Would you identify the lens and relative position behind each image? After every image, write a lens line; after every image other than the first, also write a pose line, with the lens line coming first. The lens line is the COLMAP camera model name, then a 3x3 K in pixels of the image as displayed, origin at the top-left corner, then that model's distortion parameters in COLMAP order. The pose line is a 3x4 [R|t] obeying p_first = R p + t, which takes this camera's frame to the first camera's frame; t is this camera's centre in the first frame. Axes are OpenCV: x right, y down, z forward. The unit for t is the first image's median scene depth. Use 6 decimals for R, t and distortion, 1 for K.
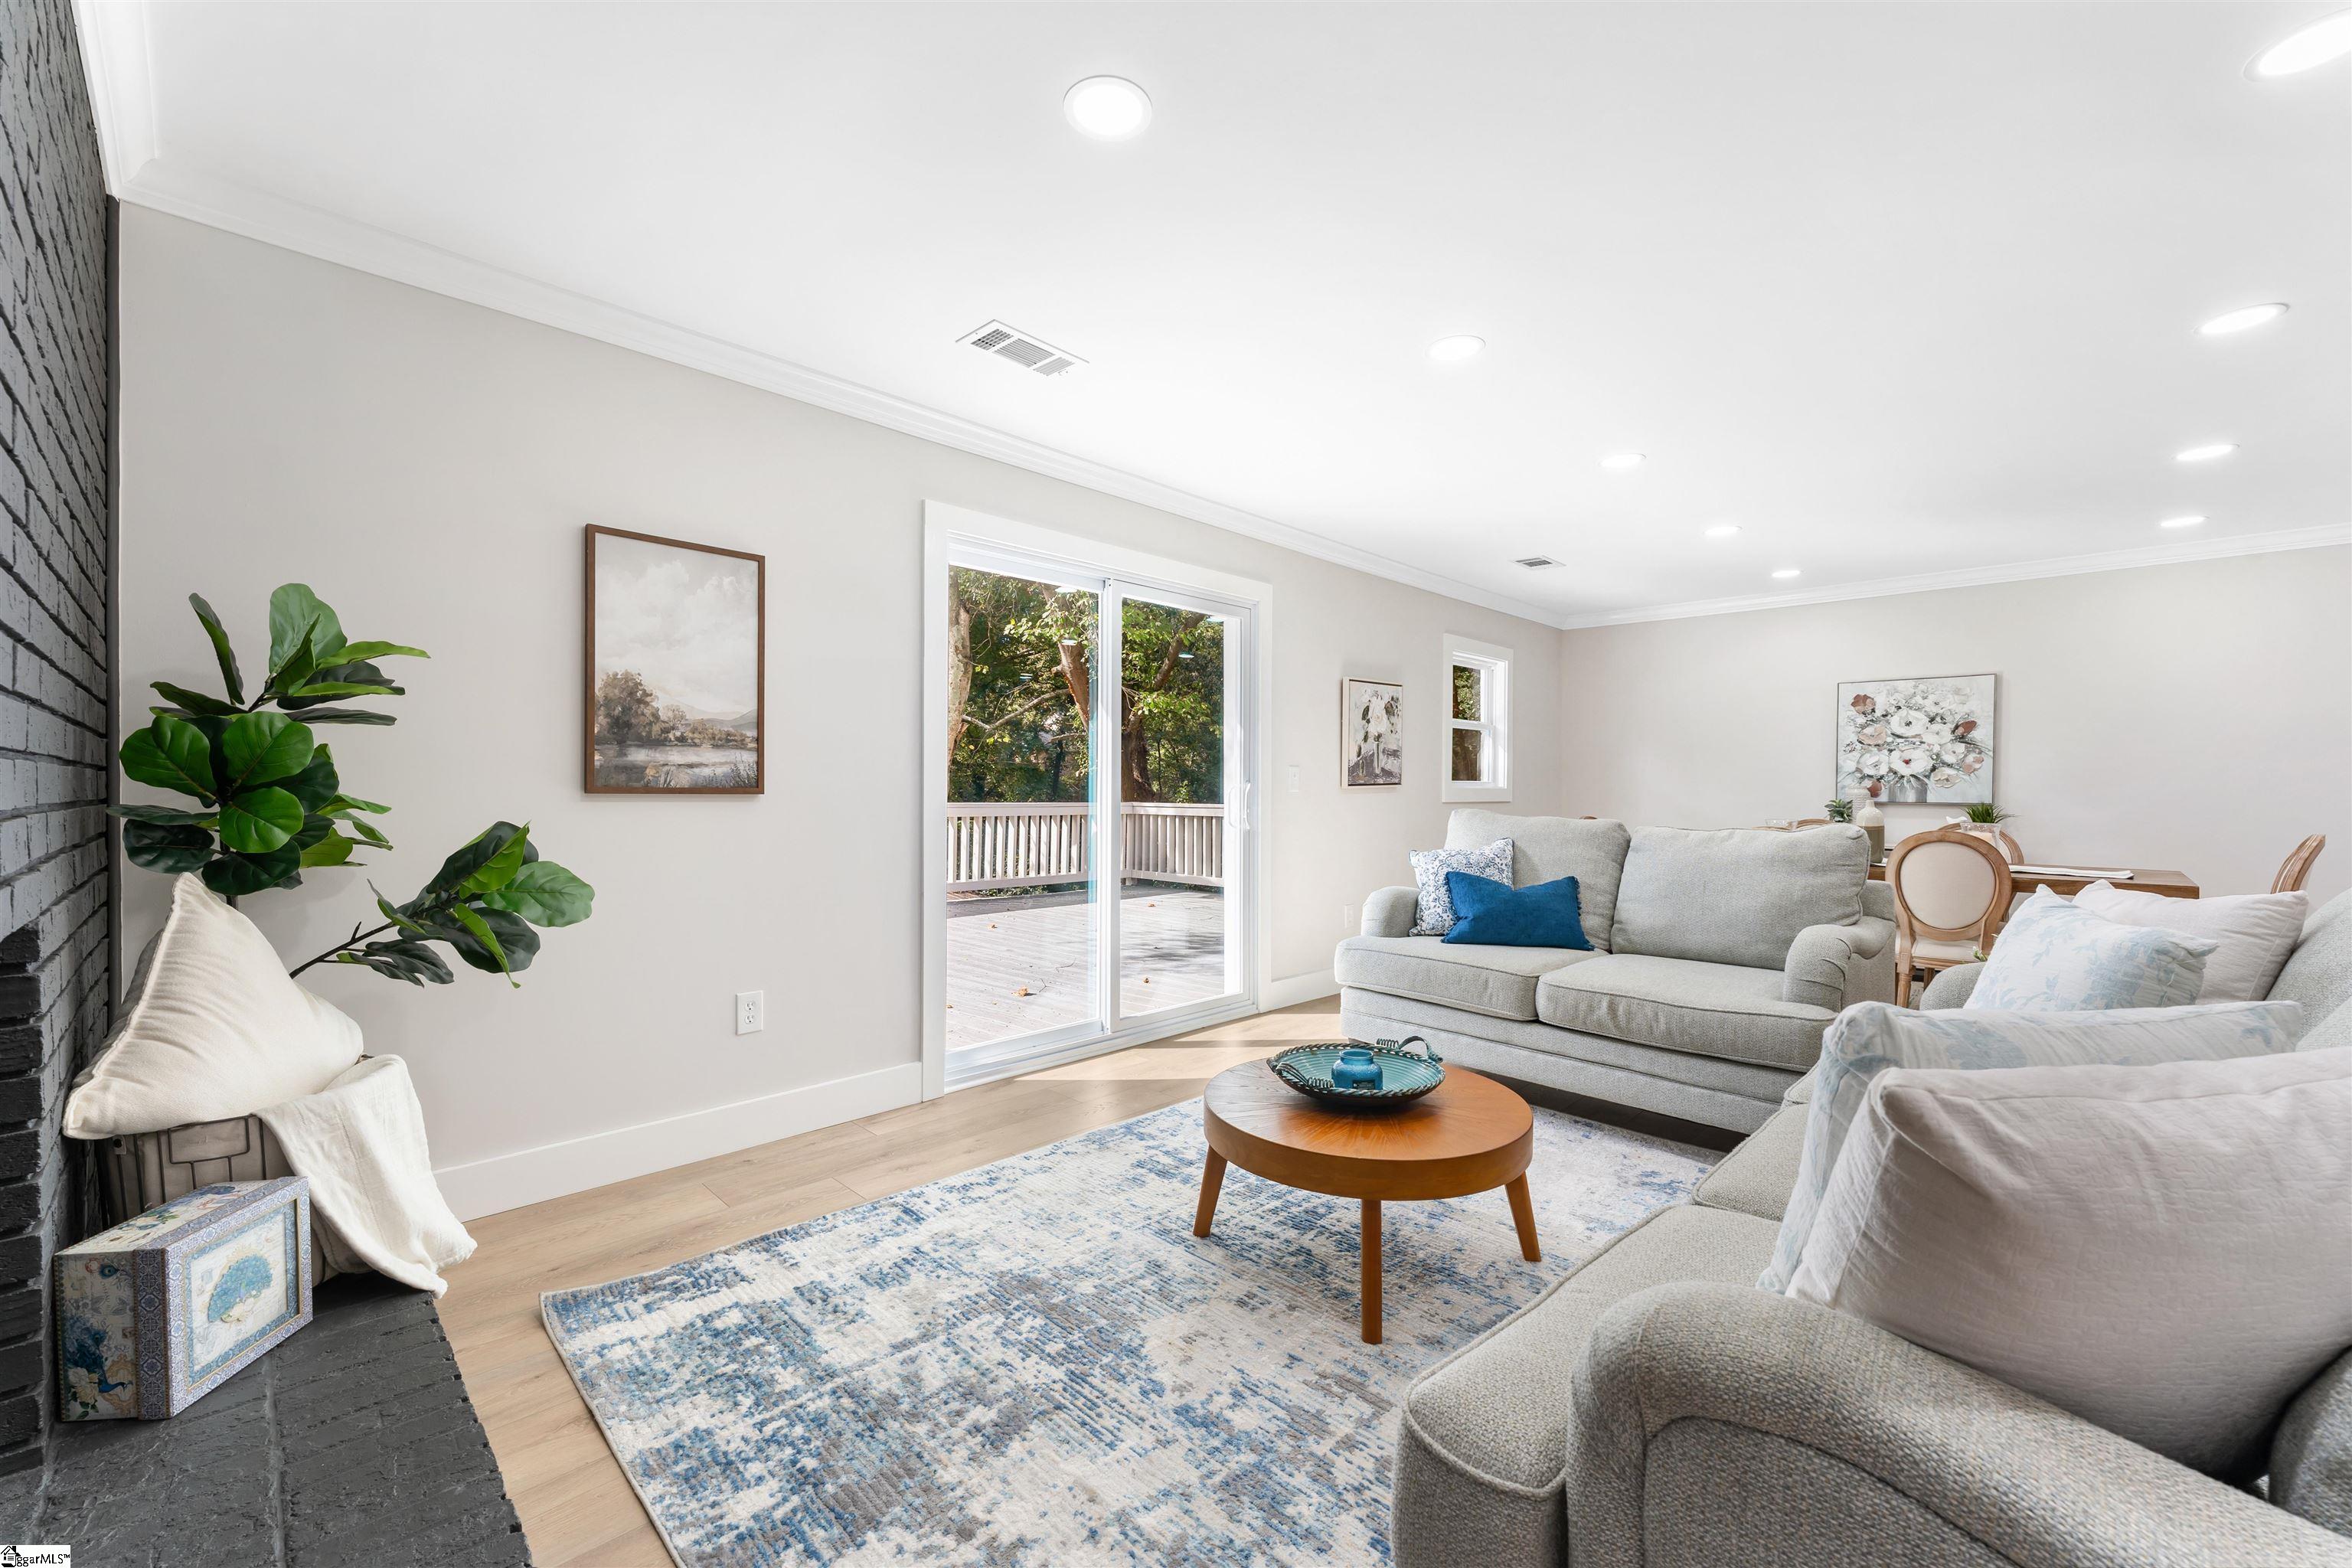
lens RADIAL K [[943.6, 0, 1177.5], [0, 943.6, 796.1], [0, 0, 1]] dist [-0.002079, -0.000037]
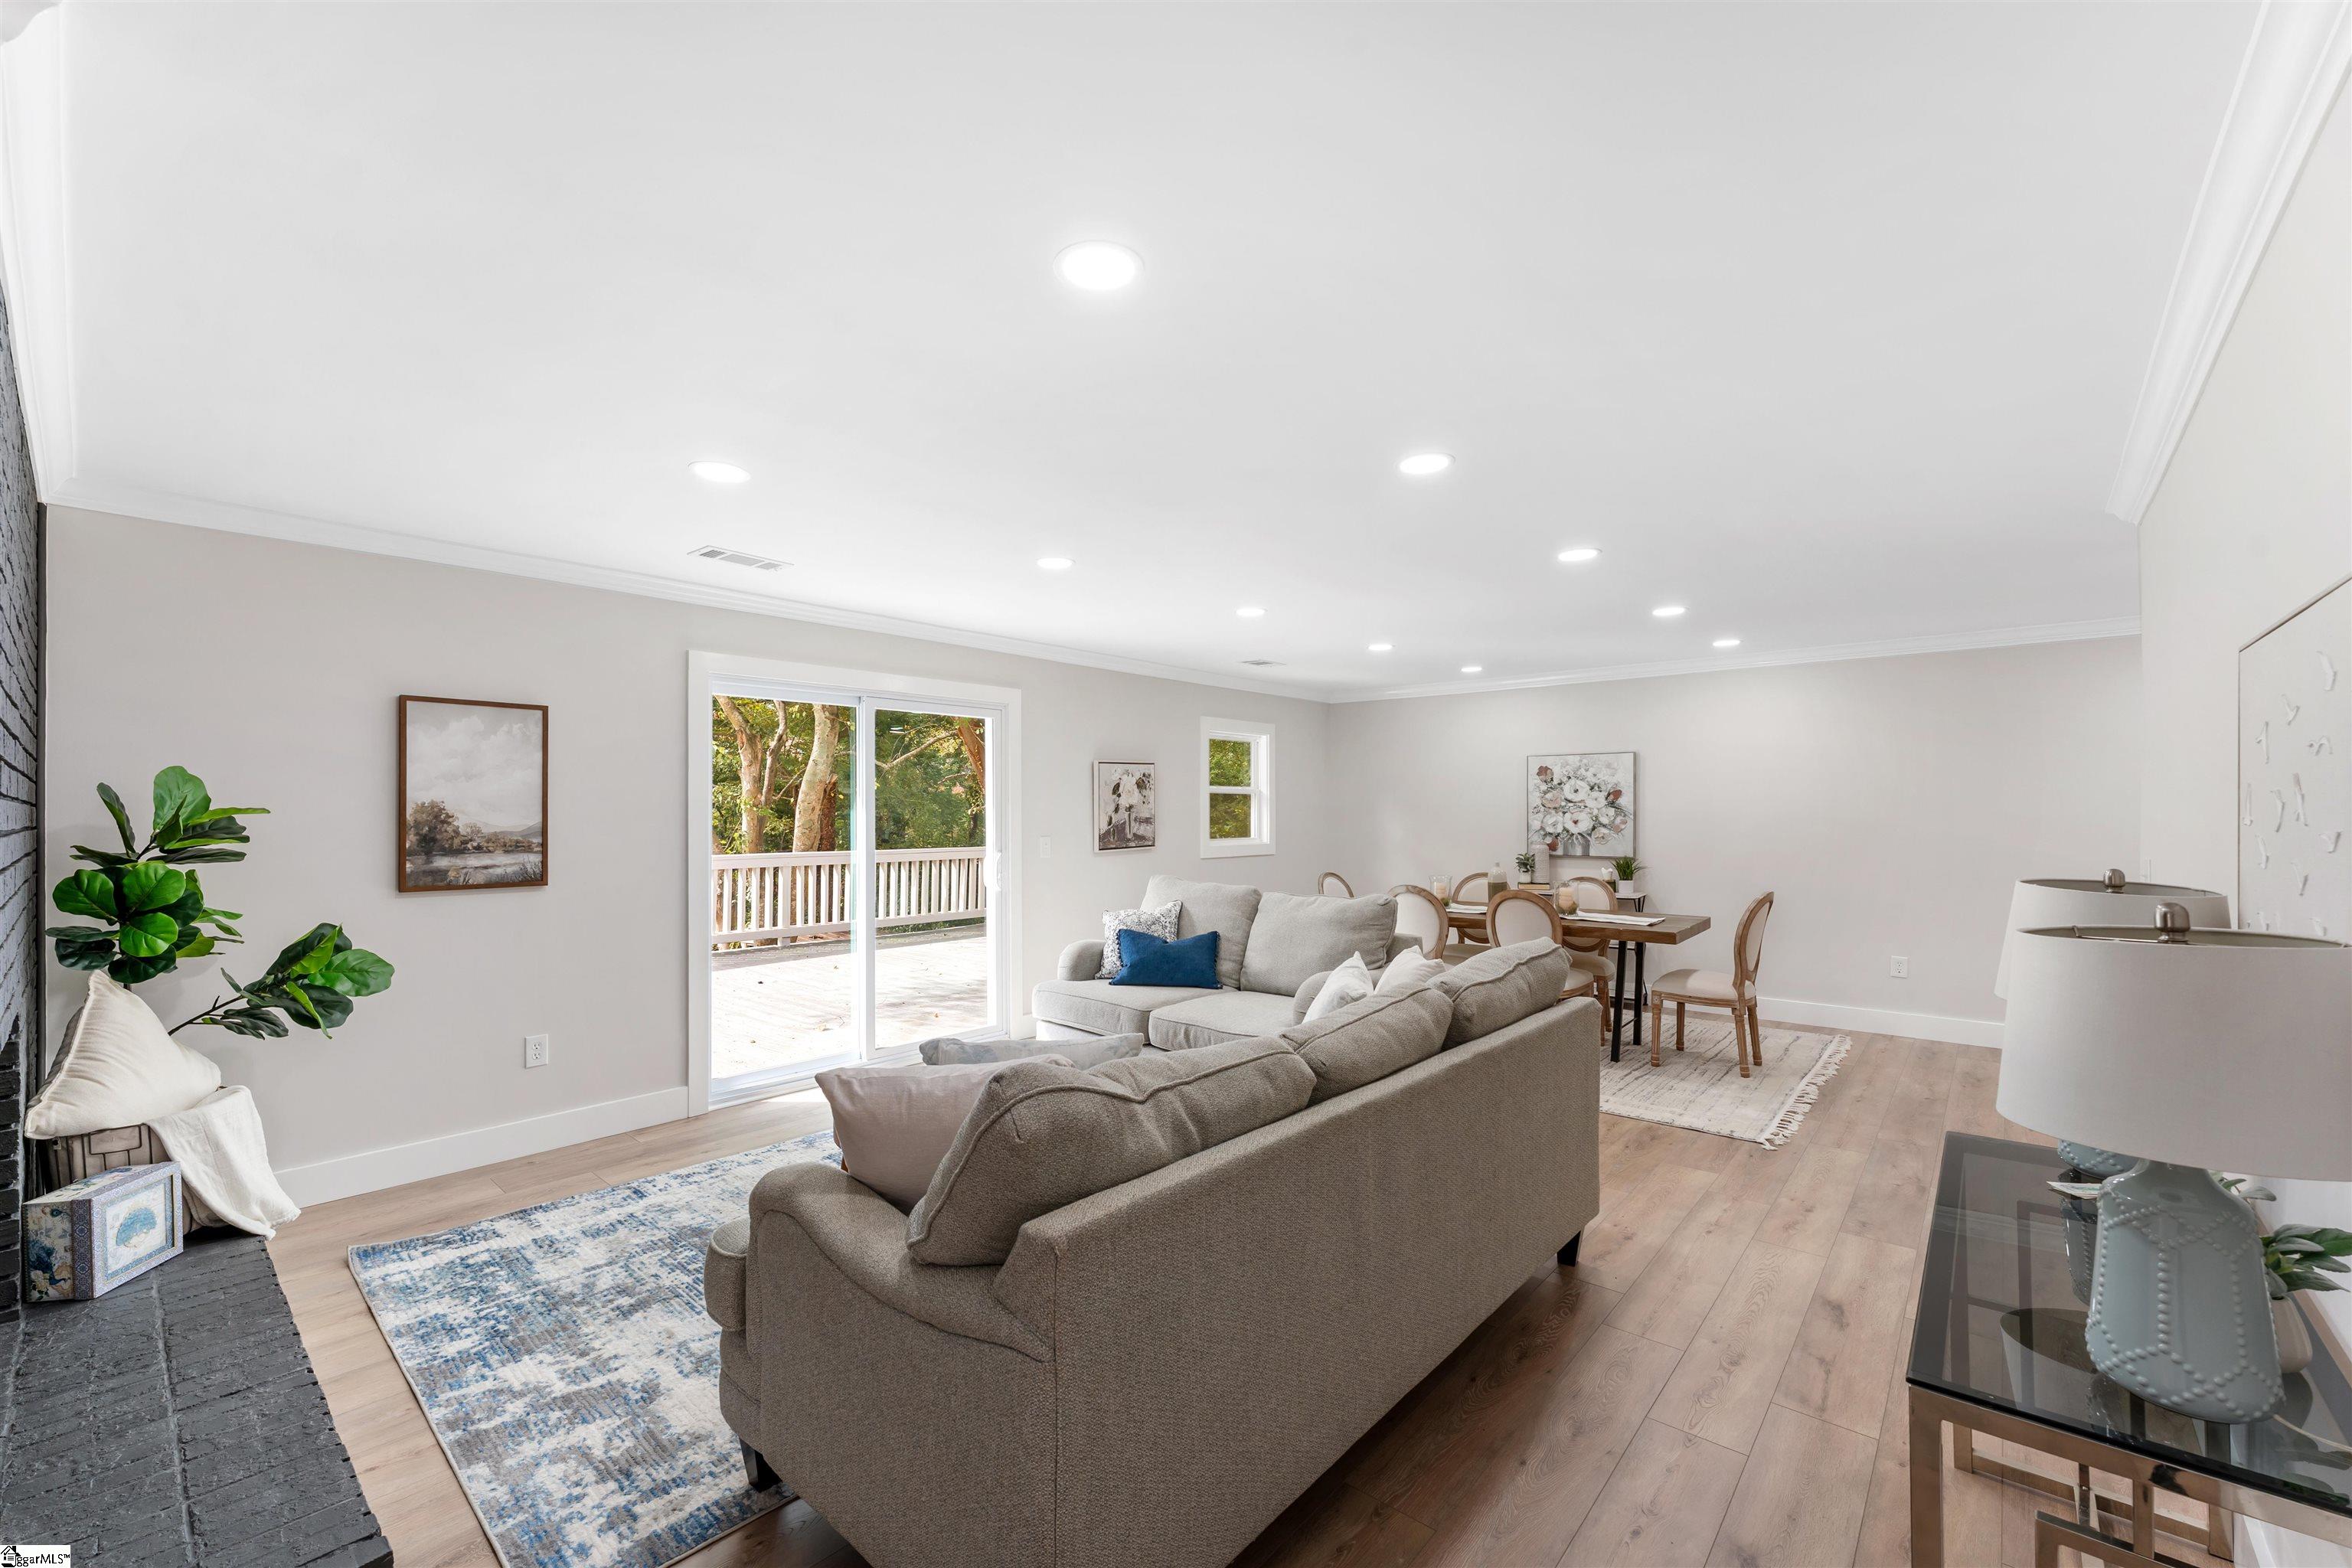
lens RADIAL K [[948.4, 0, 1170.0], [0, 948.4, 810.8], [0, 0, 1]] dist [-0.001461, -0.000258]
pose [[0.998329, -0.007651, 0.057276, 0.501898], [0.008181, 0.999926, -0.009031, -0.122852], [-0.057202, 0.009484, 0.998318, -0.531270]]
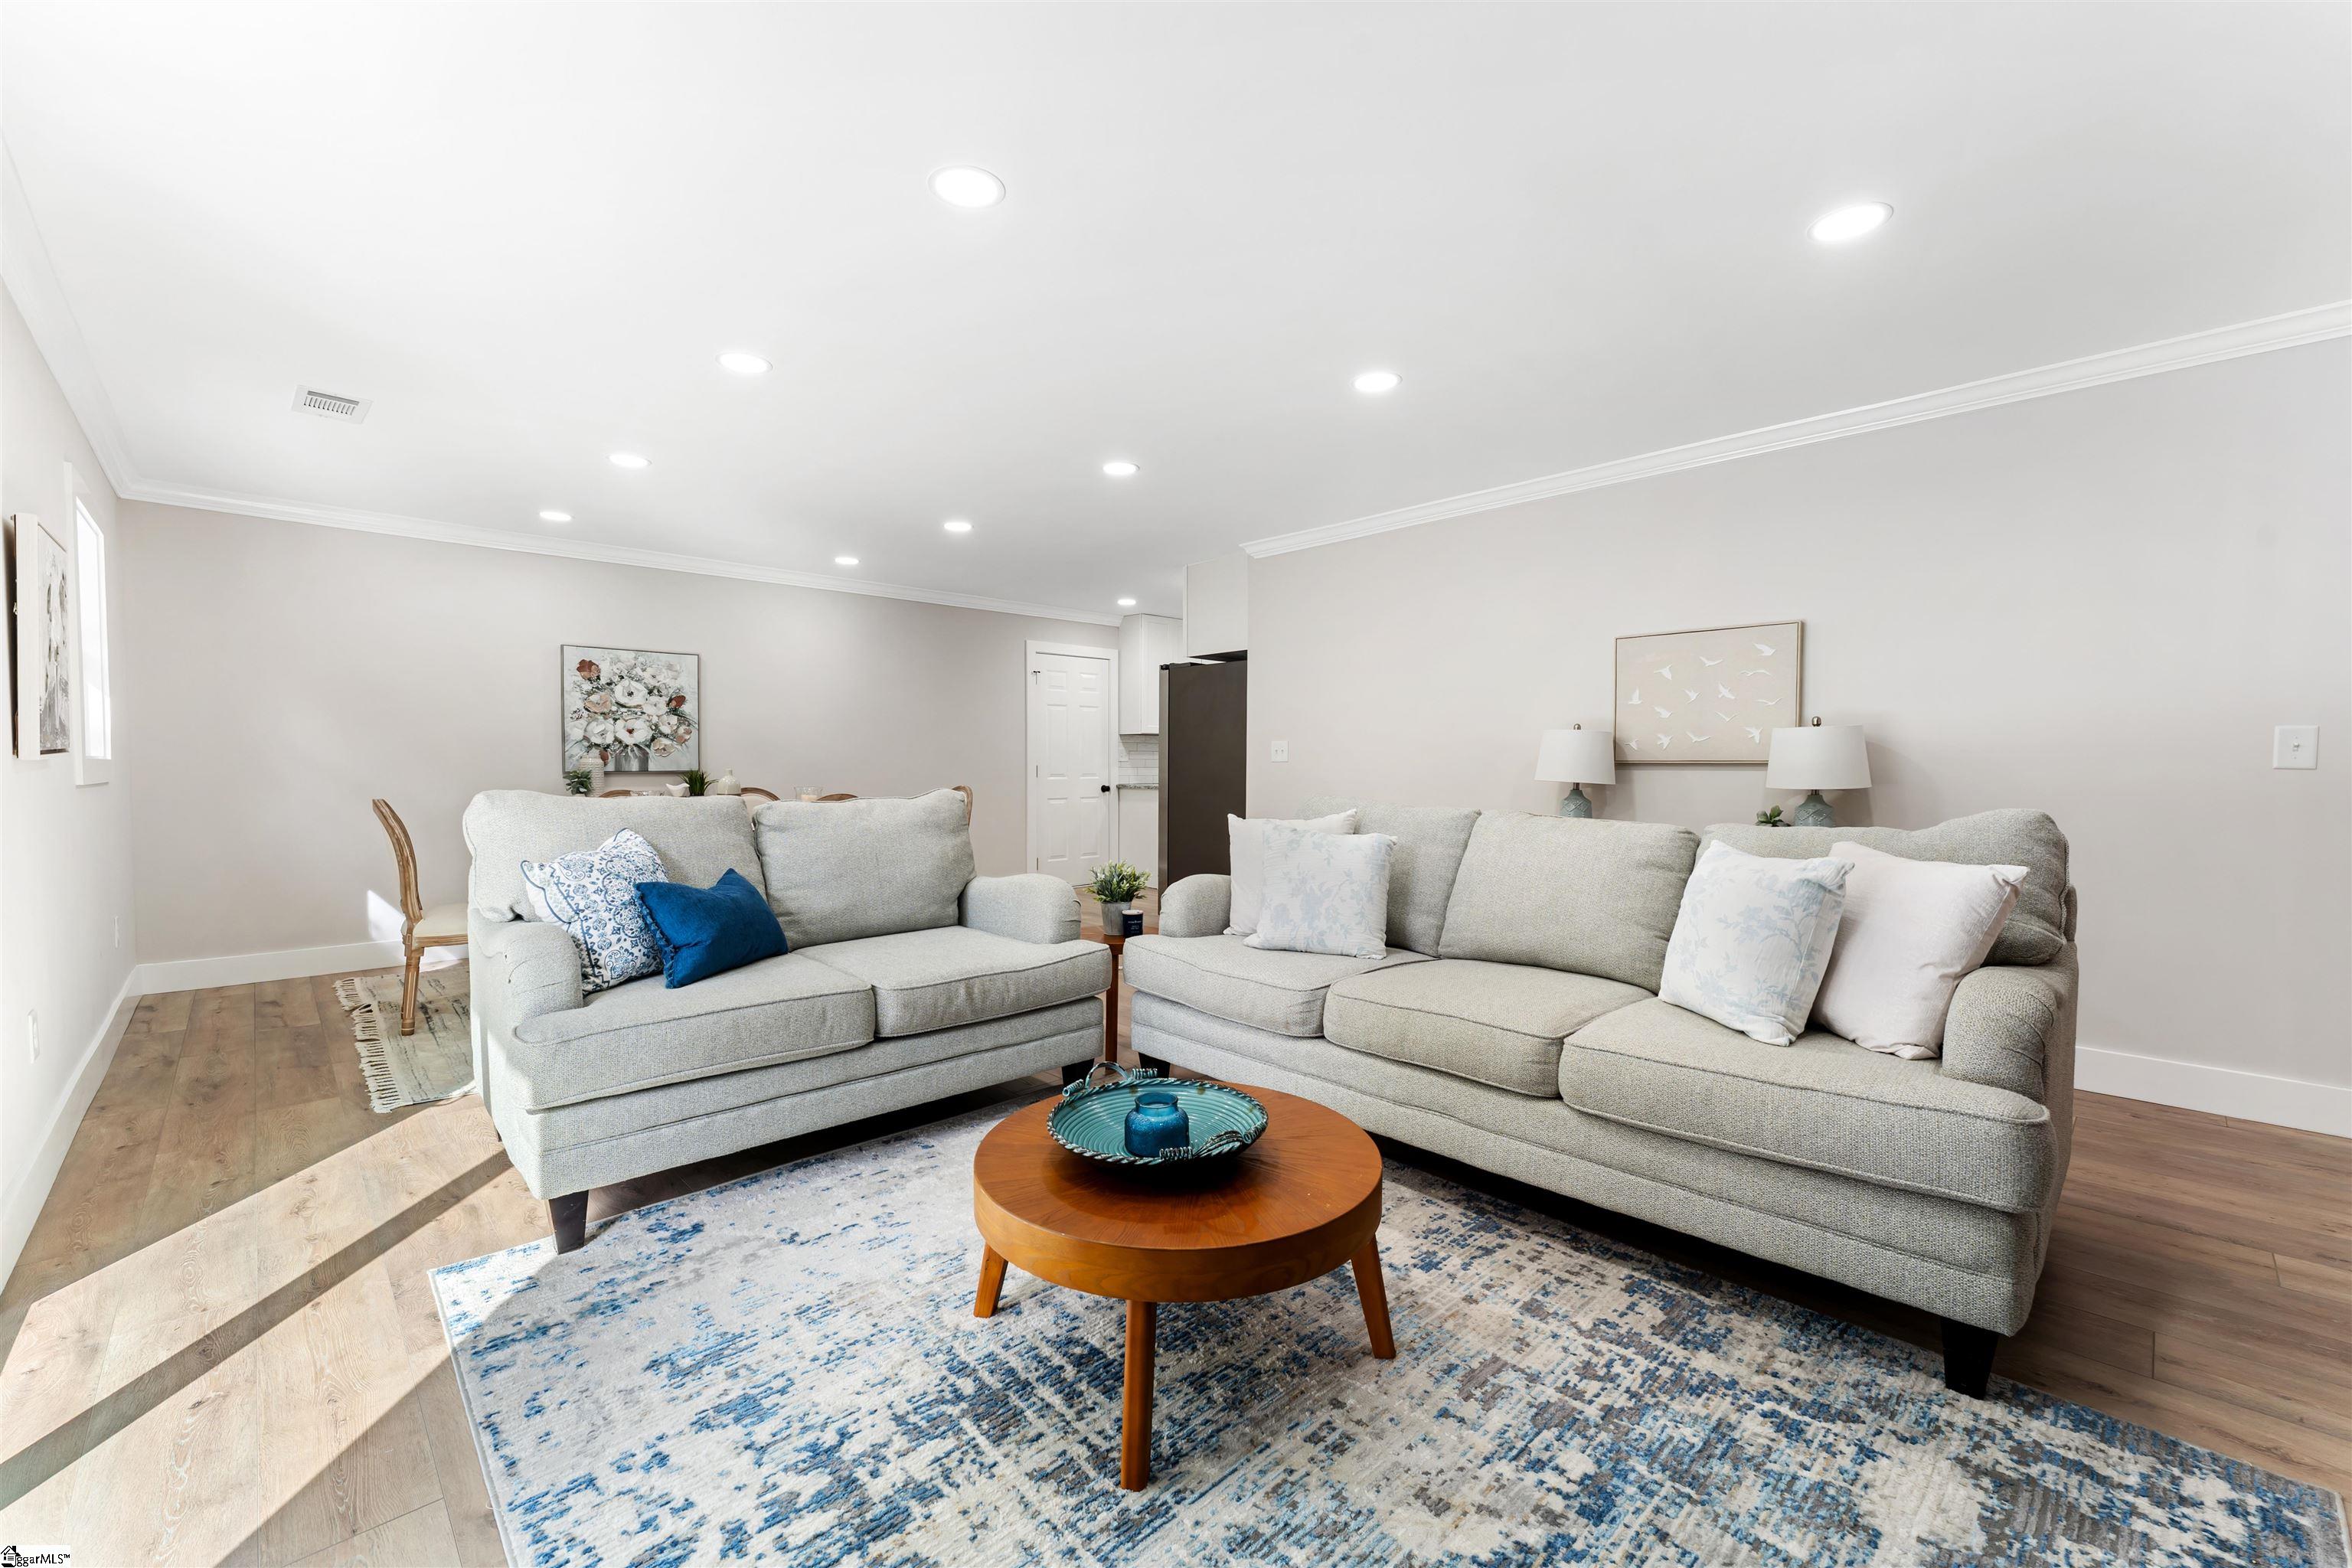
lens RADIAL K [[953.6, 0, 1167.2], [0, 953.6, 769.3], [0, 0, 1]] dist [0.002453, -0.000062]
pose [[0.029035, -0.014740, 0.999470, -0.666662], [0.009835, 0.999847, 0.014460, -0.012405], [-0.999530, 0.009410, 0.029176, 1.078250]]
